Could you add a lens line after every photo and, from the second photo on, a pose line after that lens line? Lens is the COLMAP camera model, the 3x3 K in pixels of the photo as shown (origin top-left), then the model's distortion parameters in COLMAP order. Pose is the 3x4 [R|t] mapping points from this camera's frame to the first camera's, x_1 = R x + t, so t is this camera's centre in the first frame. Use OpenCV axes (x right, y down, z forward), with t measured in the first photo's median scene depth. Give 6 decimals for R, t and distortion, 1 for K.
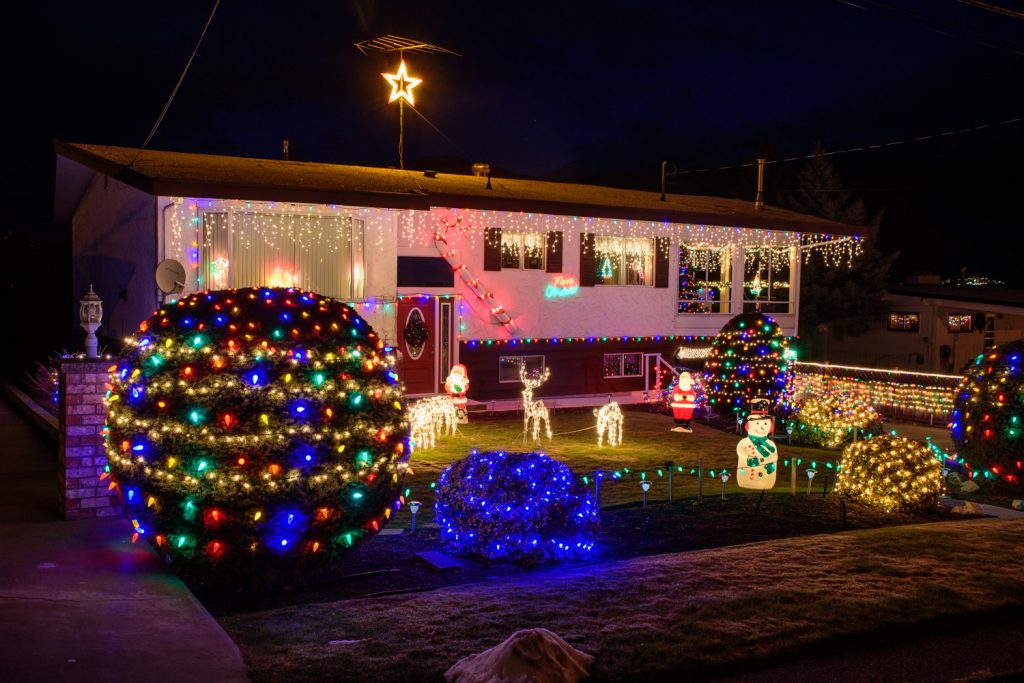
lens RADIAL K [[883.2, 0, 512.0], [0, 883.2, 341.5], [0, 0, 1]] dist [-0.033542, 0.063703]
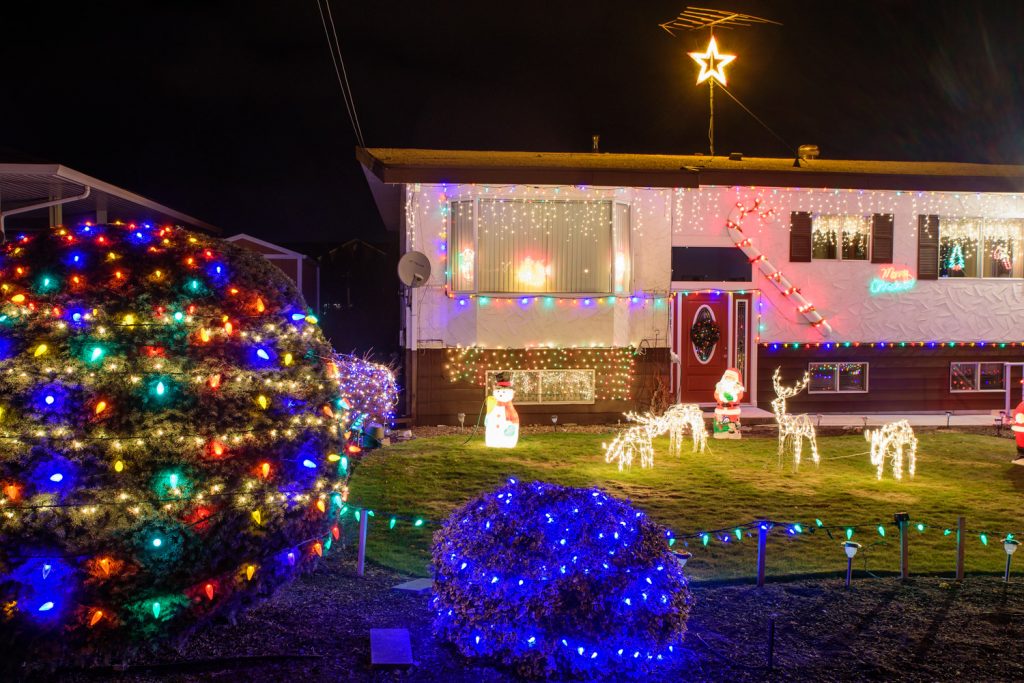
lens RADIAL K [[883.2, 0, 512.0], [0, 883.2, 341.5], [0, 0, 1]] dist [-0.033542, 0.063703]
pose [[0.917862, 0.009447, -0.396787, 0.084719], [-0.013422, 0.999884, -0.007241, 0.009521], [0.396673, 0.011972, 0.917882, 0.149013]]
